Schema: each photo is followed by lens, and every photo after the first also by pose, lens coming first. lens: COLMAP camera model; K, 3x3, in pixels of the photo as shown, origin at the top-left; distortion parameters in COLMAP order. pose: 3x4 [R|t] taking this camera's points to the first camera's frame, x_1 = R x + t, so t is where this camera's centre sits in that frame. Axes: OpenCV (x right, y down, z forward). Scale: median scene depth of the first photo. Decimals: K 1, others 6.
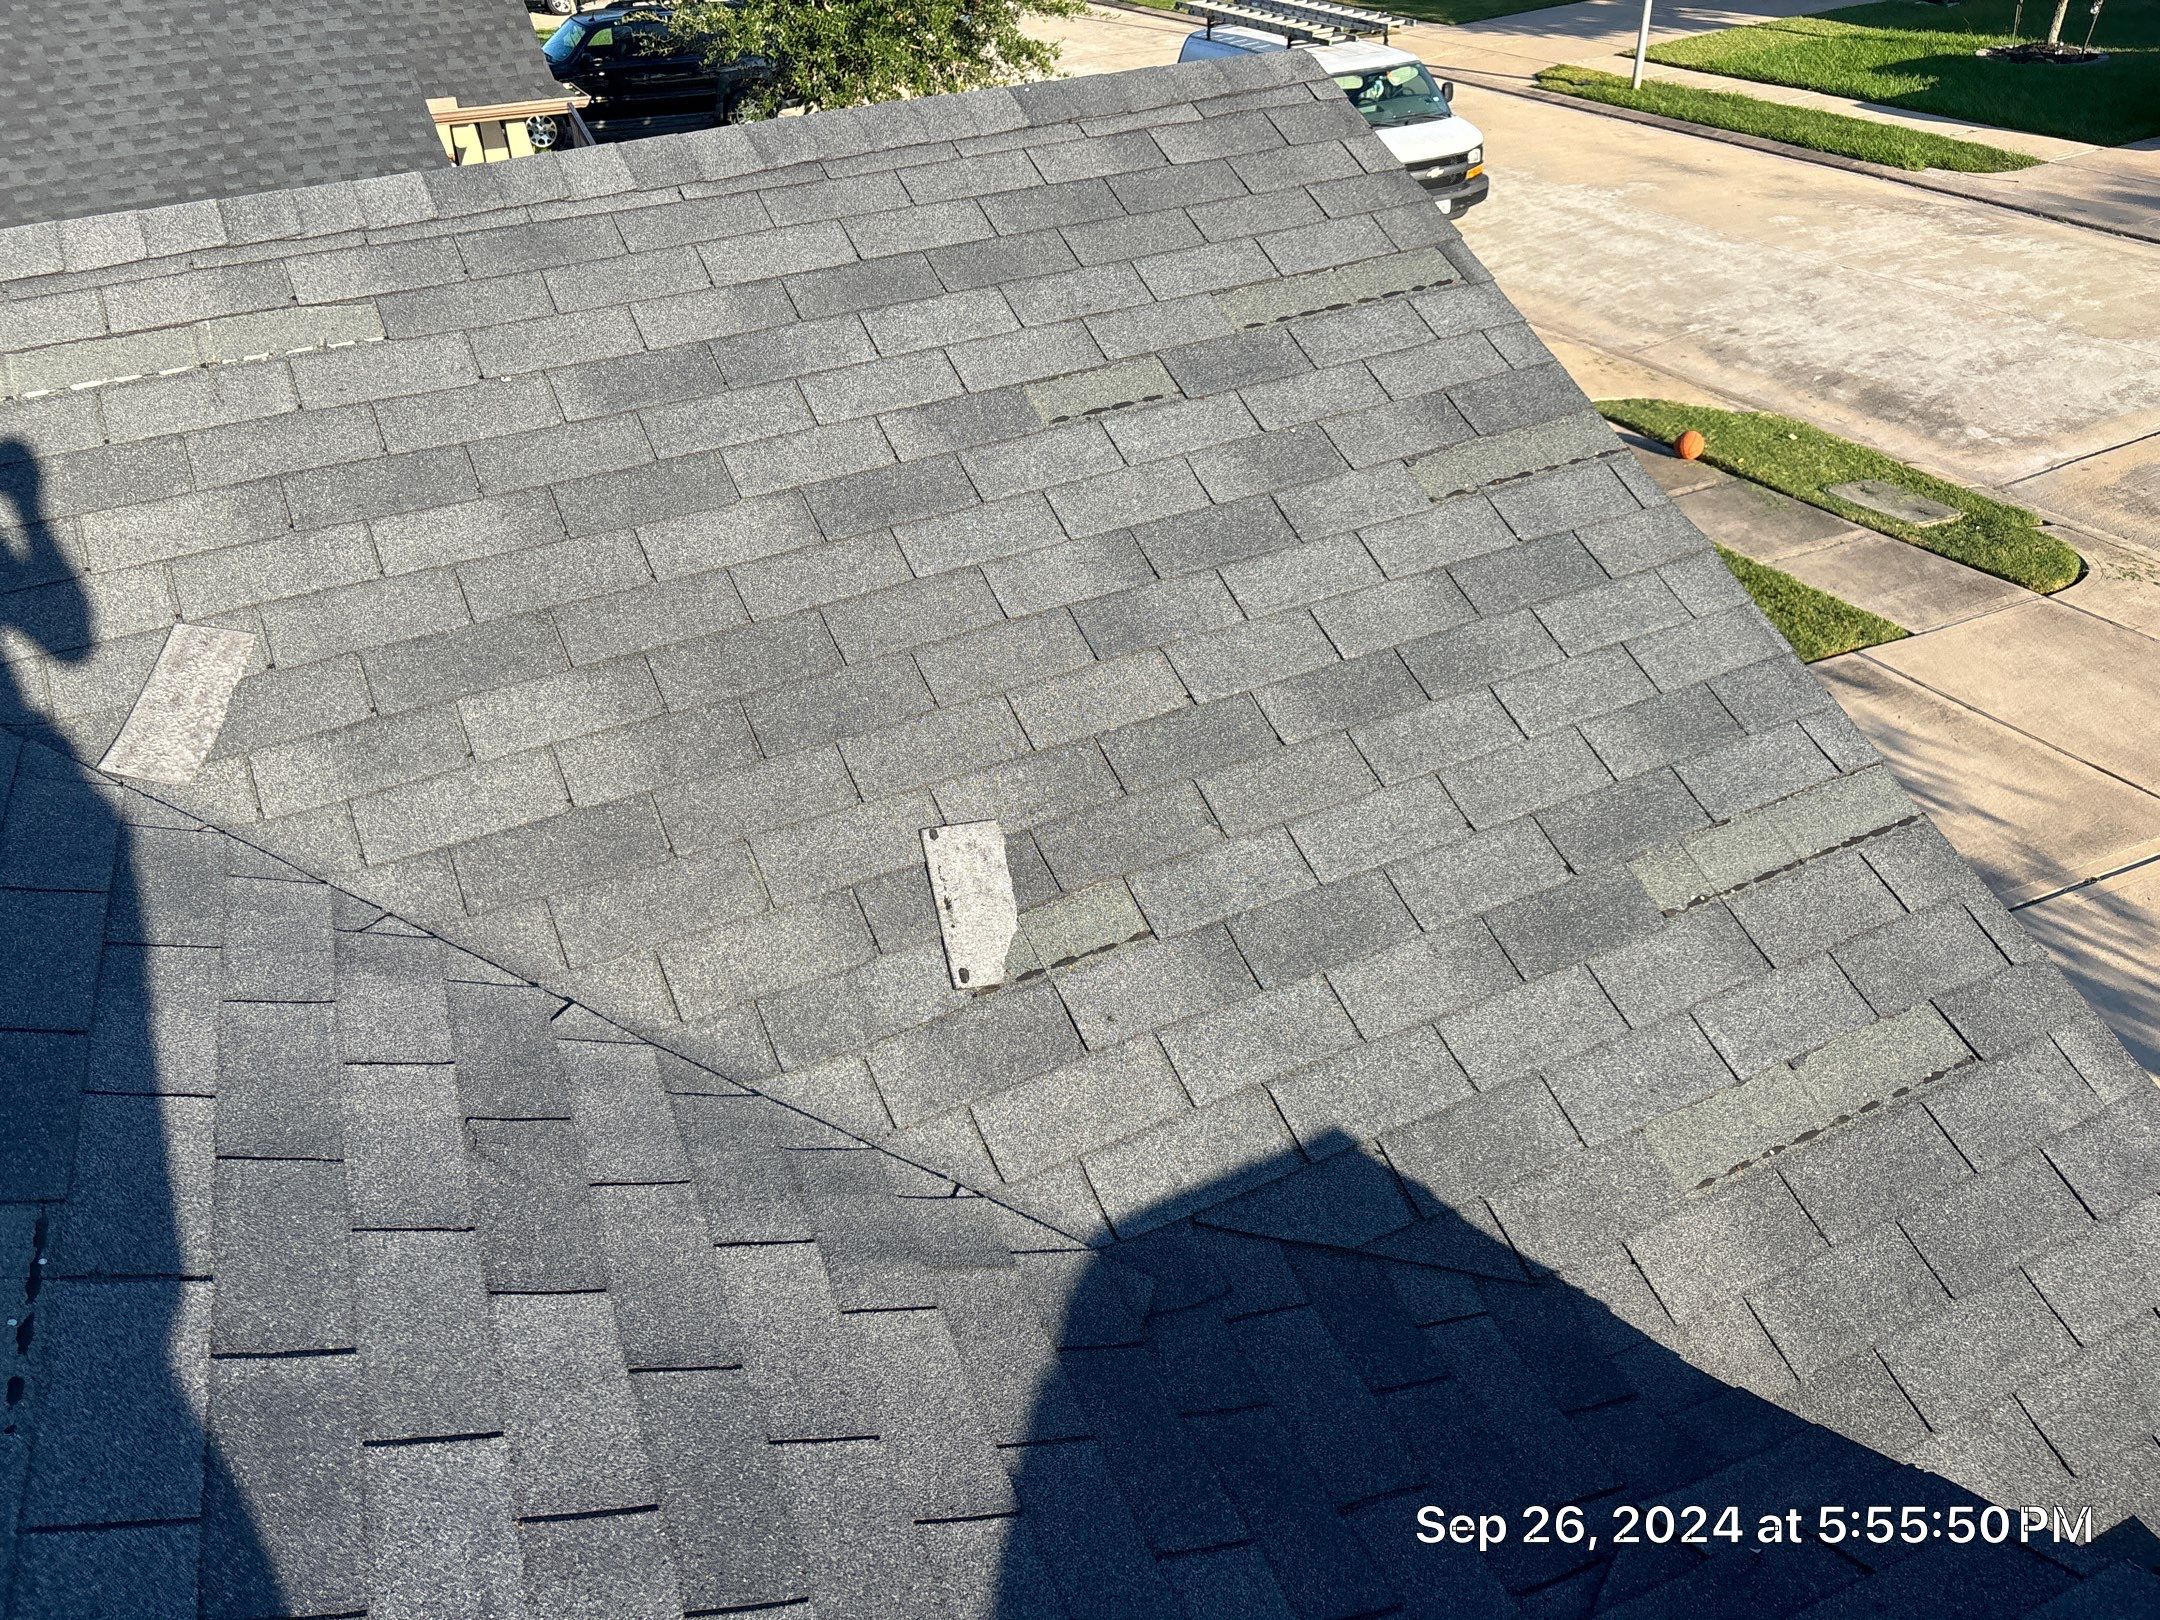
lens RADIAL K [[1629.3, 0, 1077.5], [0, 1629.3, 796.6], [0, 0, 1]] dist [0.070816, -0.089232]
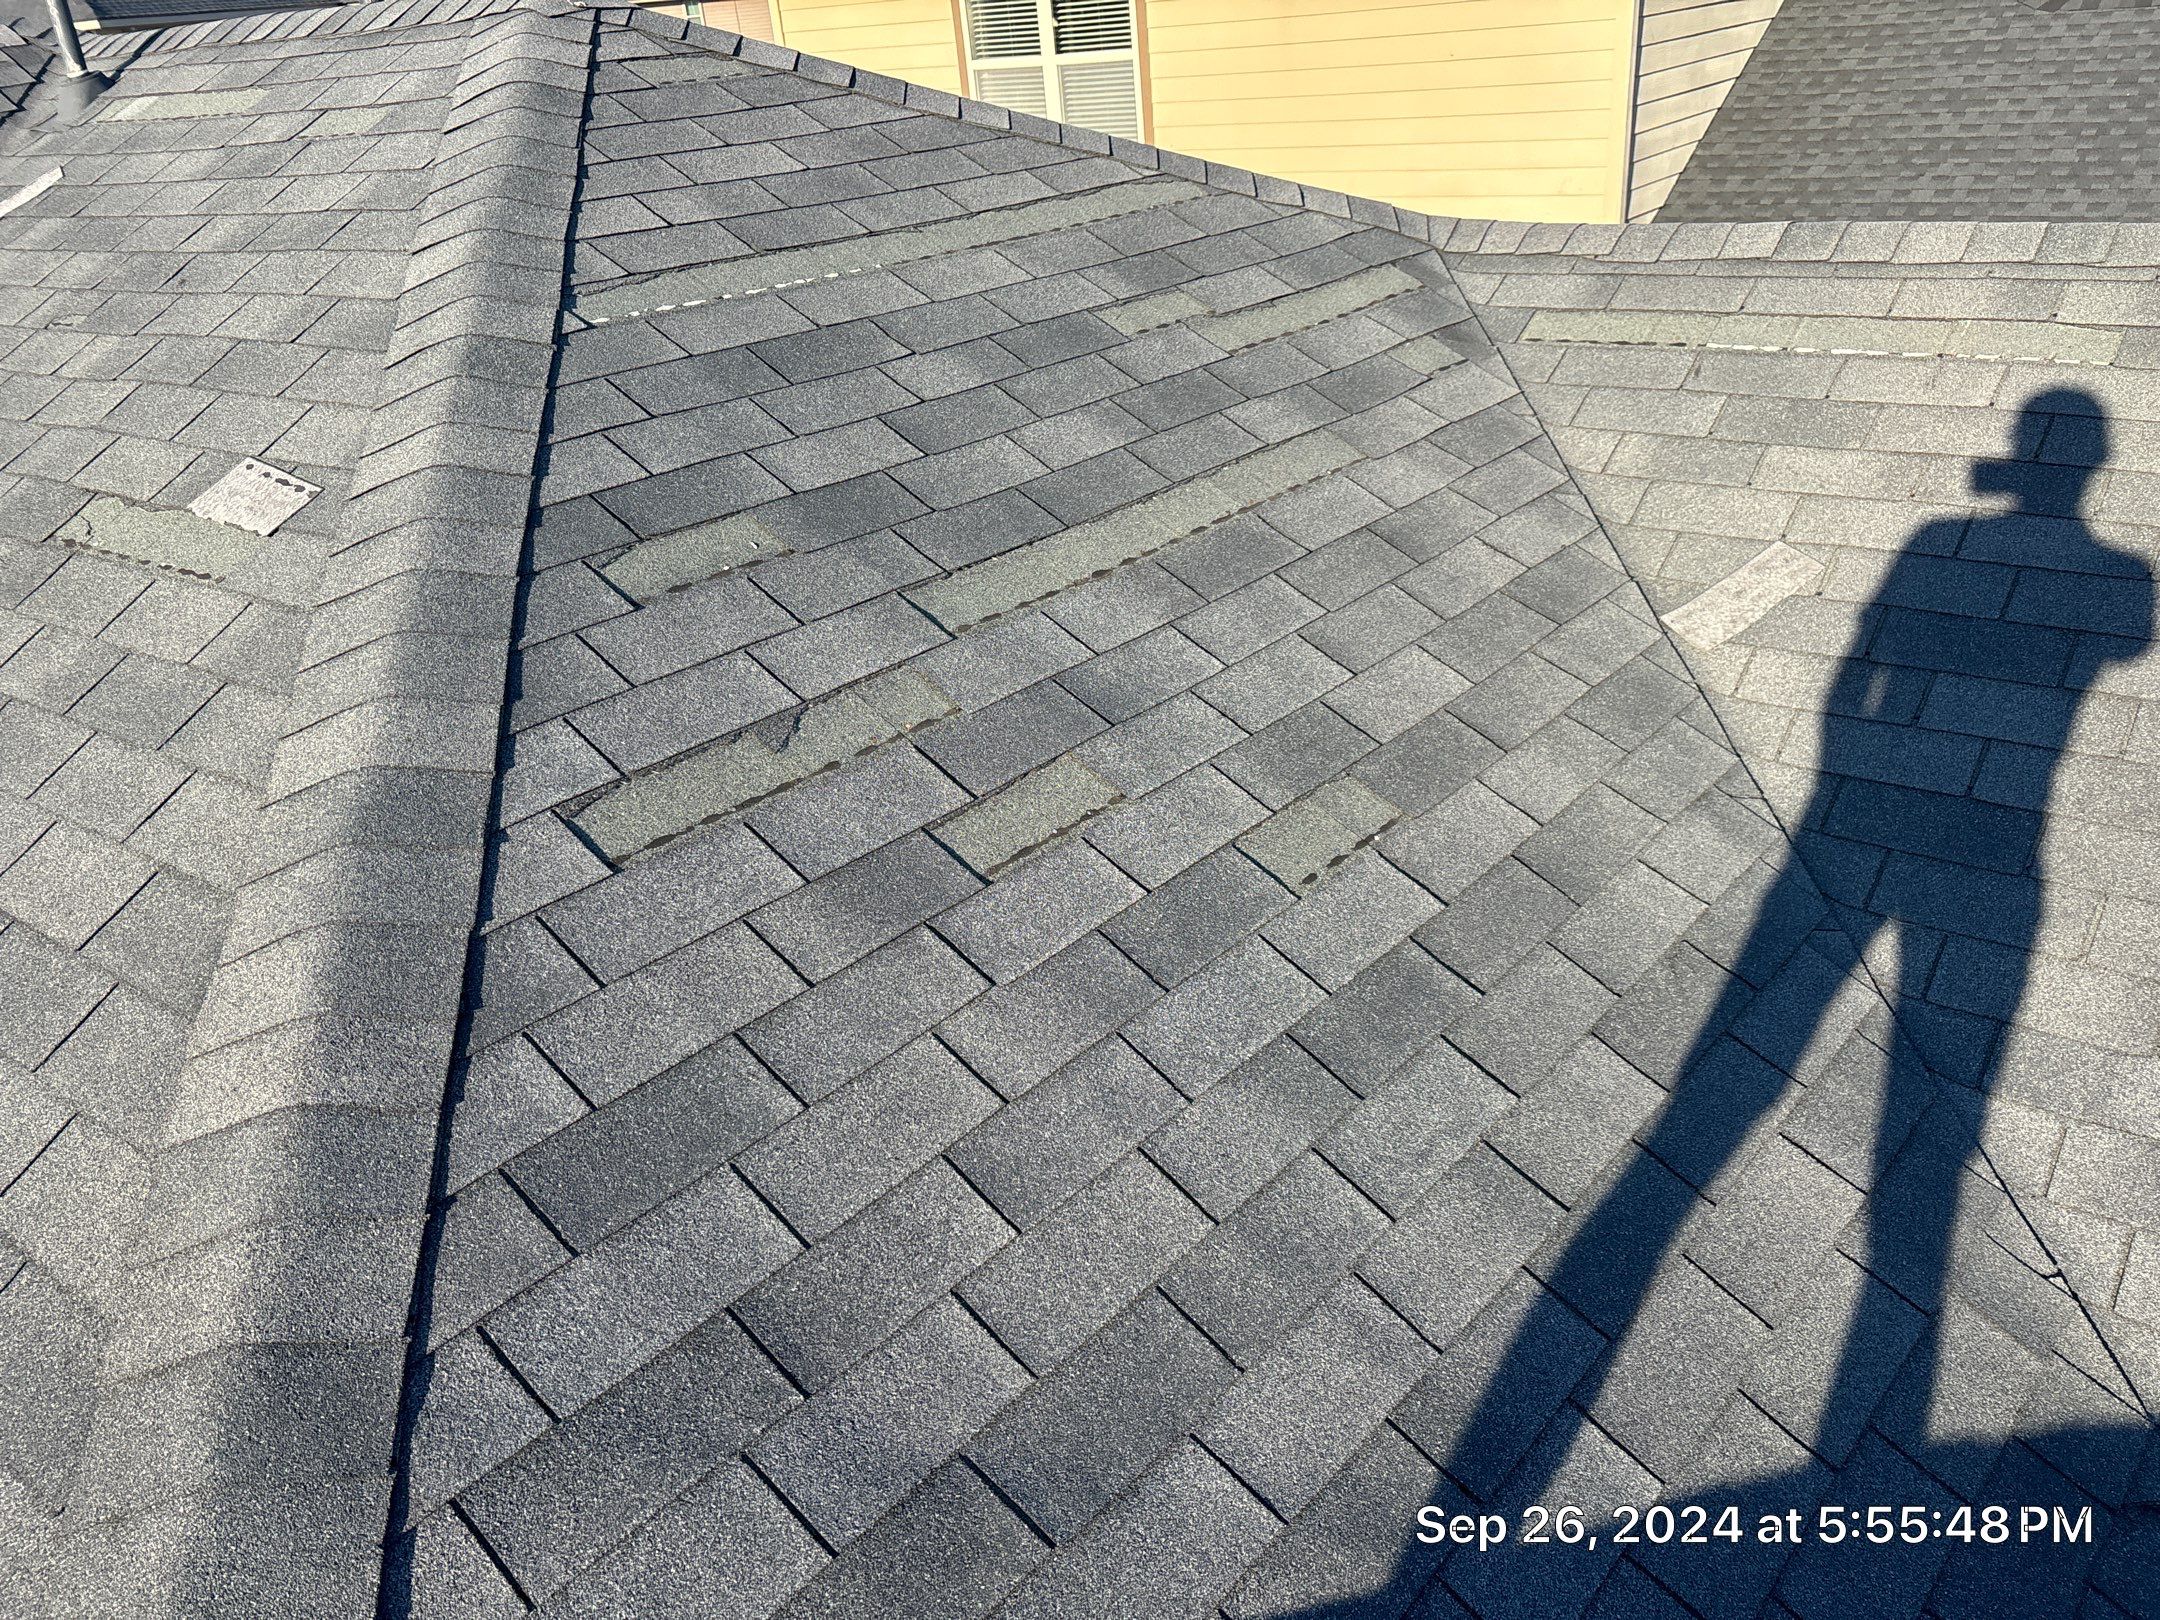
lens RADIAL K [[1647.8, 0, 1093.7], [0, 1647.8, 803.8], [0, 0, 1]] dist [0.021924, -0.002204]
pose [[0.444835, 0.405206, -0.798705, 0.343443], [-0.423261, 0.881037, 0.211242, 0.028352], [0.789286, 0.244093, 0.563424, -0.063389]]
